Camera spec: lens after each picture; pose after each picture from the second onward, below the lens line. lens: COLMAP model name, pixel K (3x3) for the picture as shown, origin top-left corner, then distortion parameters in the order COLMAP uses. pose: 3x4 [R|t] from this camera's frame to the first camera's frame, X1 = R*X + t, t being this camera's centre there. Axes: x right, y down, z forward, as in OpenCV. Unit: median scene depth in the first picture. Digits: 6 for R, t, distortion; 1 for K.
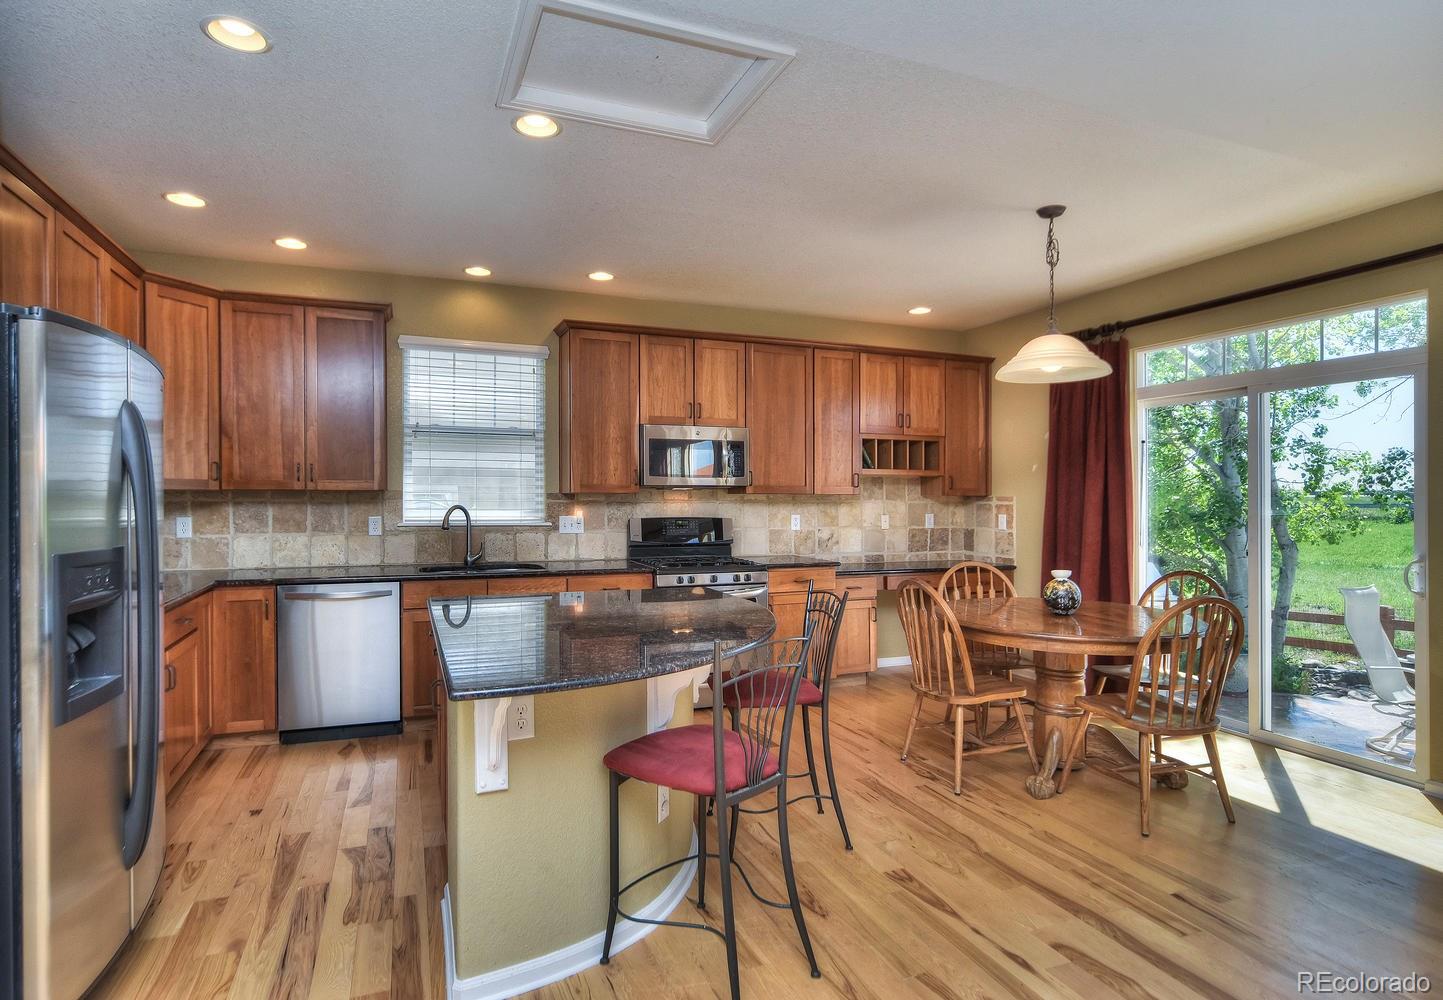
lens RADIAL K [[780.8, 0, 719.7], [0, 780.8, 502.7], [0, 0, 1]] dist [0.000862, 0.000217]
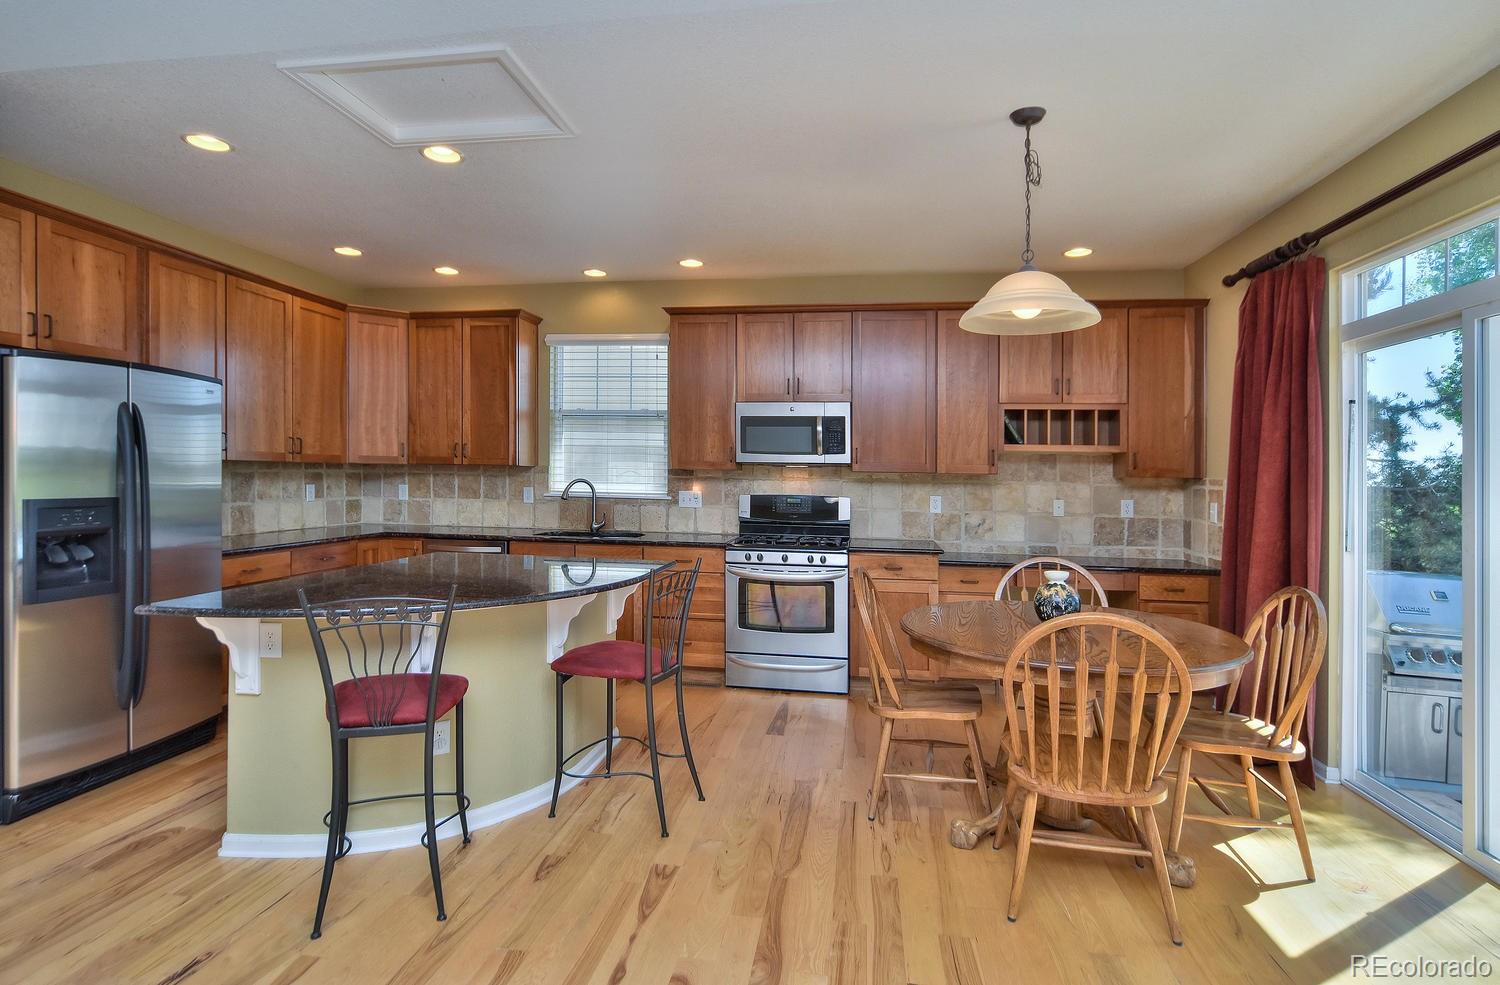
lens RADIAL K [[789.0, 0, 748.6], [0, 789.0, 481.5], [0, 0, 1]] dist [0.001265, -0.000003]
pose [[0.859014, 0.015667, -0.511712, 0.434398], [-0.017231, 0.999850, 0.001686, 0.000729], [0.511662, 0.007369, 0.859155, 0.123051]]
